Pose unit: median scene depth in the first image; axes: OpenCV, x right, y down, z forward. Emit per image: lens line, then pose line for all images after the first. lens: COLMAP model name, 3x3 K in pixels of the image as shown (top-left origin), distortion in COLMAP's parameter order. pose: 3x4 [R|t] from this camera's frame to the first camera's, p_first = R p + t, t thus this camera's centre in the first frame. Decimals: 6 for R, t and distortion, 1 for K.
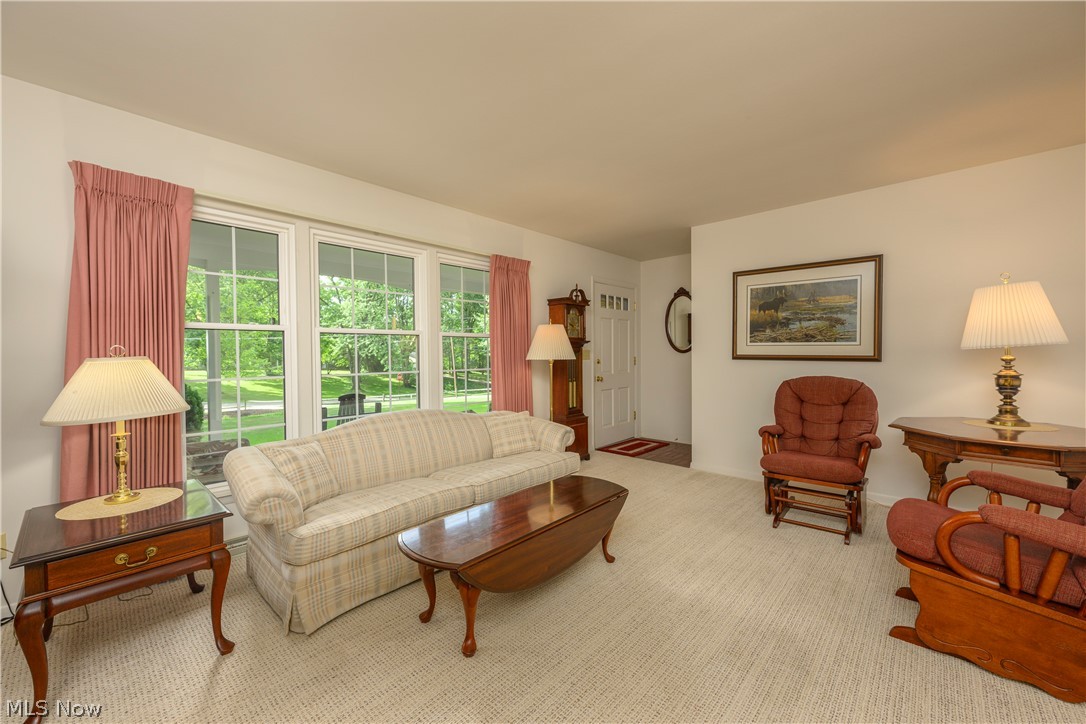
lens RADIAL K [[427.3, 0, 539.7], [0, 427.3, 359.4], [0, 0, 1]] dist [0.000443, 0.000348]
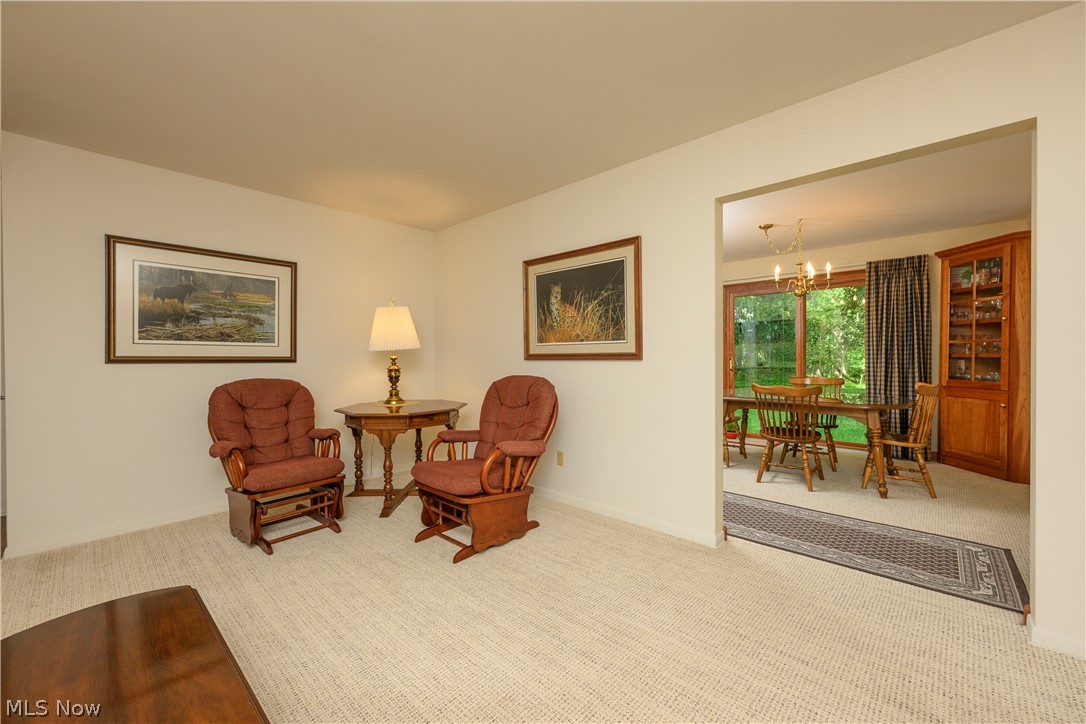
lens RADIAL K [[427.3, 0, 539.7], [0, 427.3, 359.4], [0, 0, 1]] dist [0.000443, 0.000348]
pose [[-0.001449, -0.006754, 0.999976, -0.264871], [0.018944, 0.999798, 0.006780, 0.002309], [-0.999820, 0.018953, -0.001321, 0.374837]]
